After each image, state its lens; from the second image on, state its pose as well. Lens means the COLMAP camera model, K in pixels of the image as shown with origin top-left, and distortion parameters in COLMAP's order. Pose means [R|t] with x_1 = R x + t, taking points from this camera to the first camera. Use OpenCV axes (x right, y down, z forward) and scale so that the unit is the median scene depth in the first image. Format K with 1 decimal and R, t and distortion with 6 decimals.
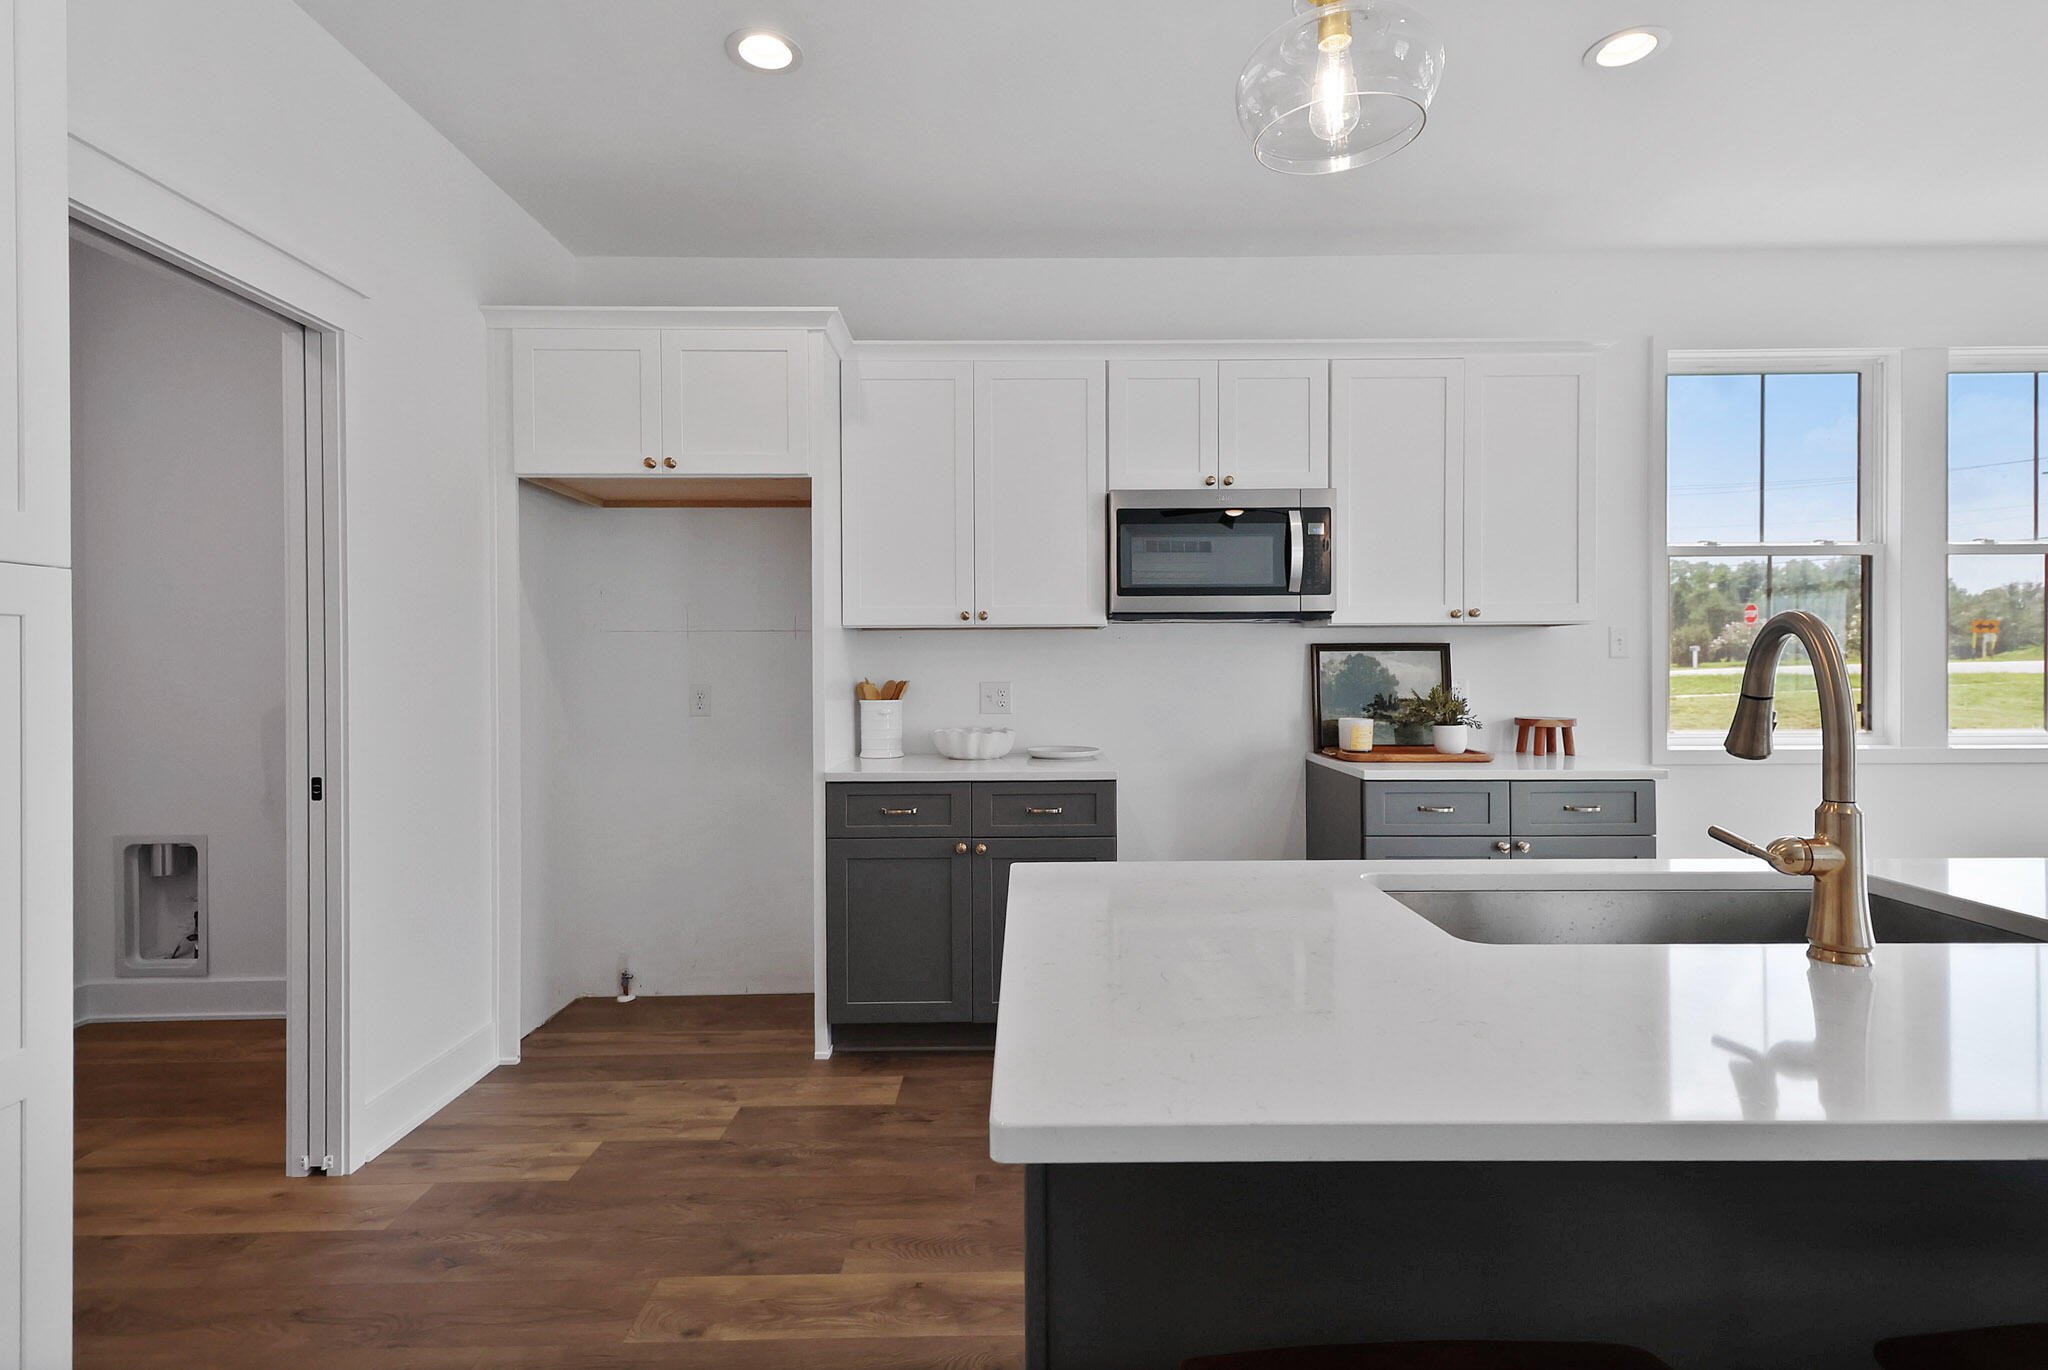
lens RADIAL K [[946.8, 0, 1034.5], [0, 946.8, 682.4], [0, 0, 1]] dist [0.003544, 0.000111]
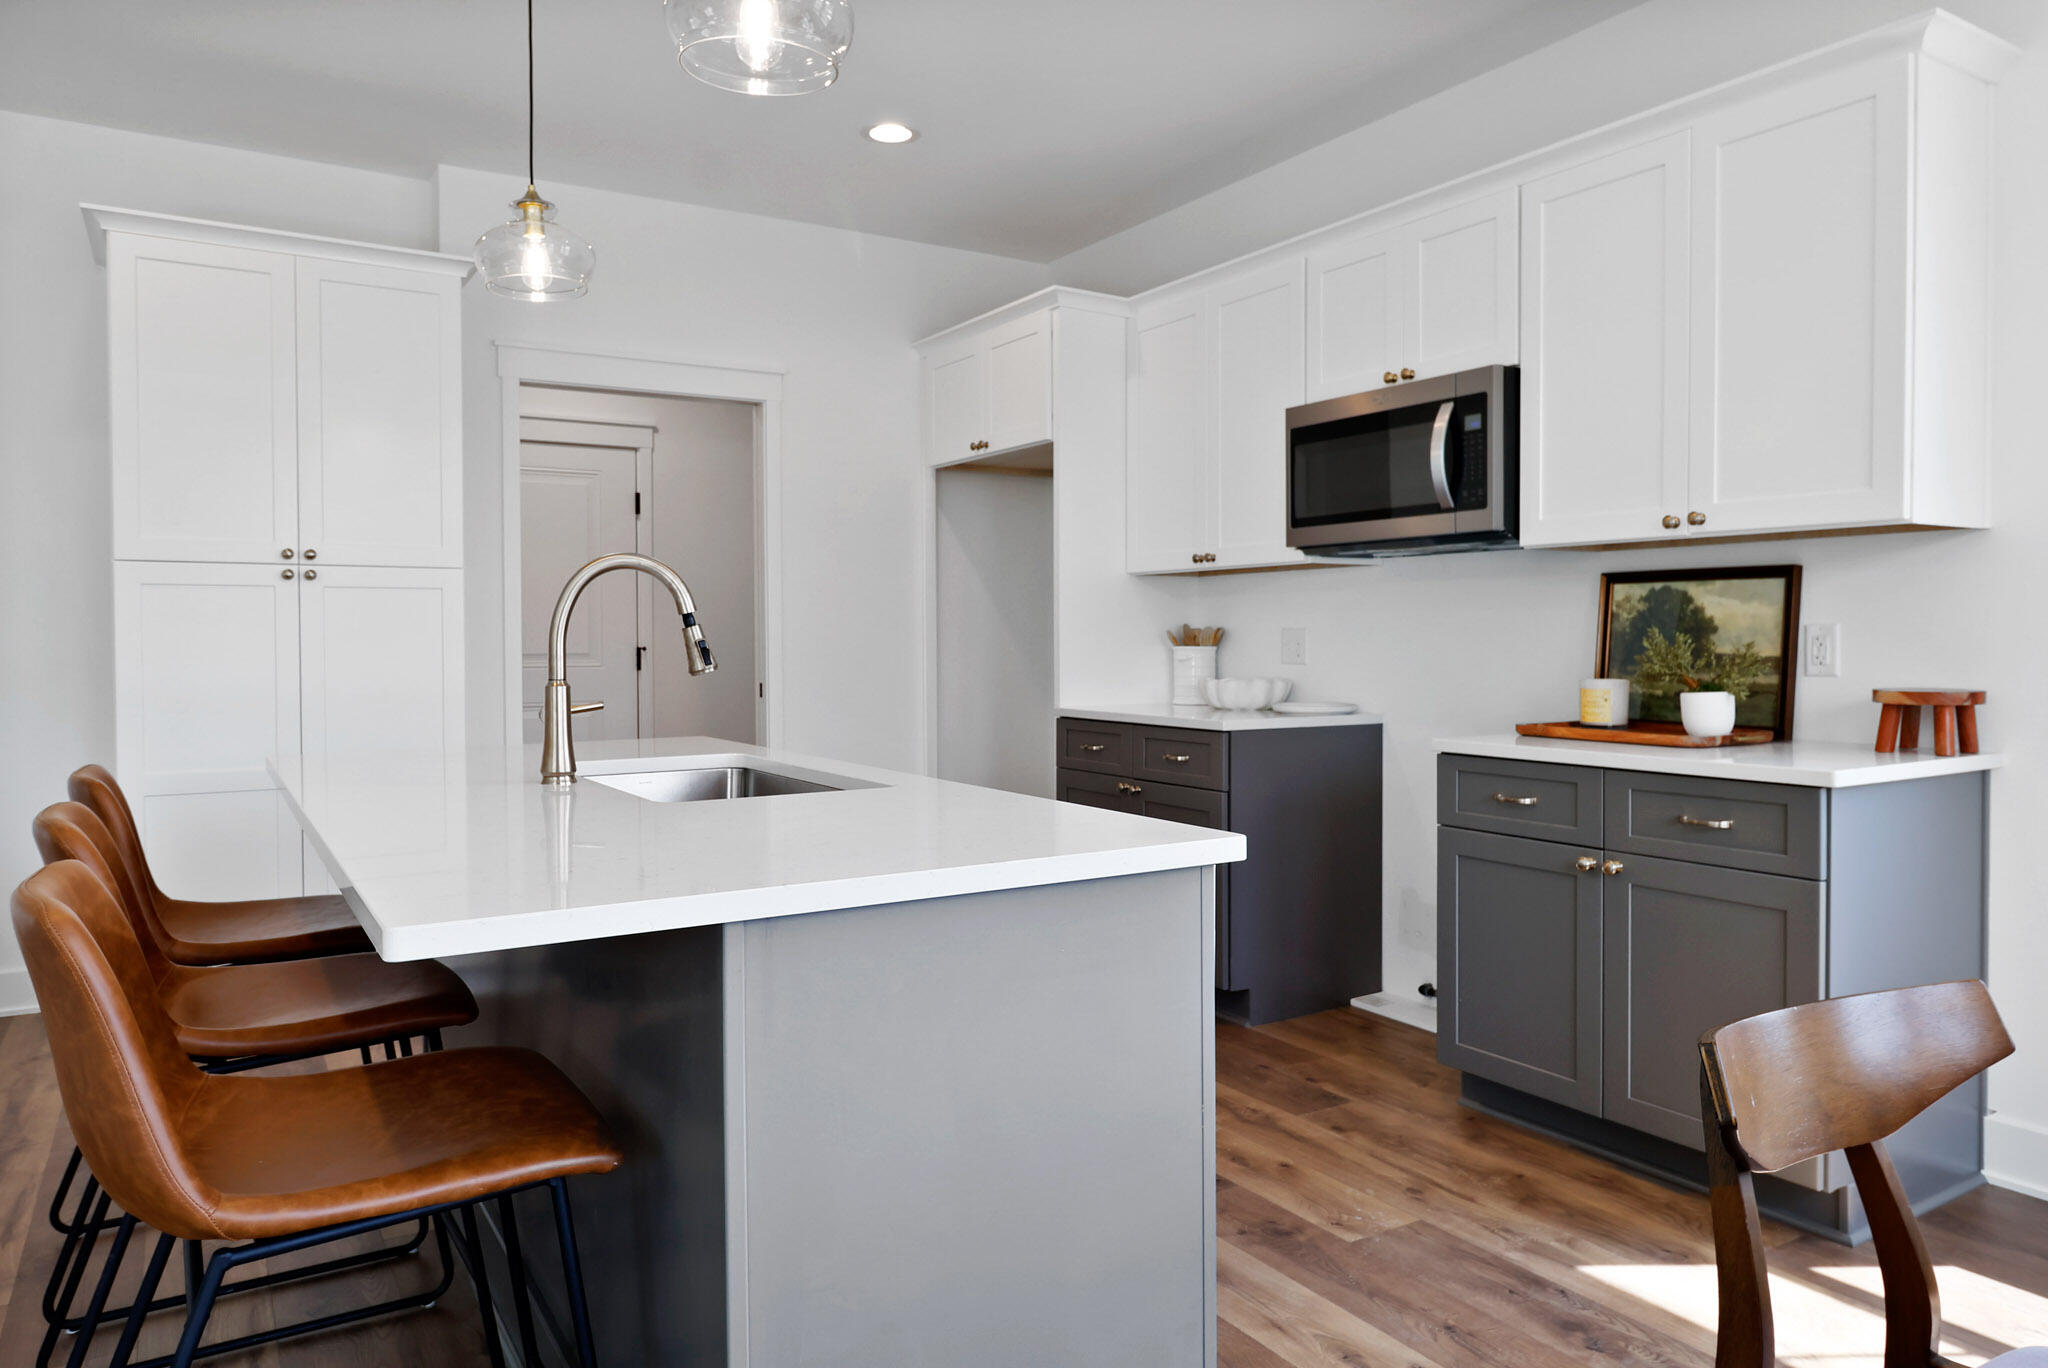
lens RADIAL K [[1364.2, 0, 1029.0], [0, 1364.2, 689.8], [0, 0, 1]] dist [-0.004344, 0.001965]
pose [[0.534707, 0.035632, -0.844286, 0.920191], [-0.013976, 0.999347, 0.033324, 0.017500], [0.844922, -0.006019, 0.534856, 0.103305]]
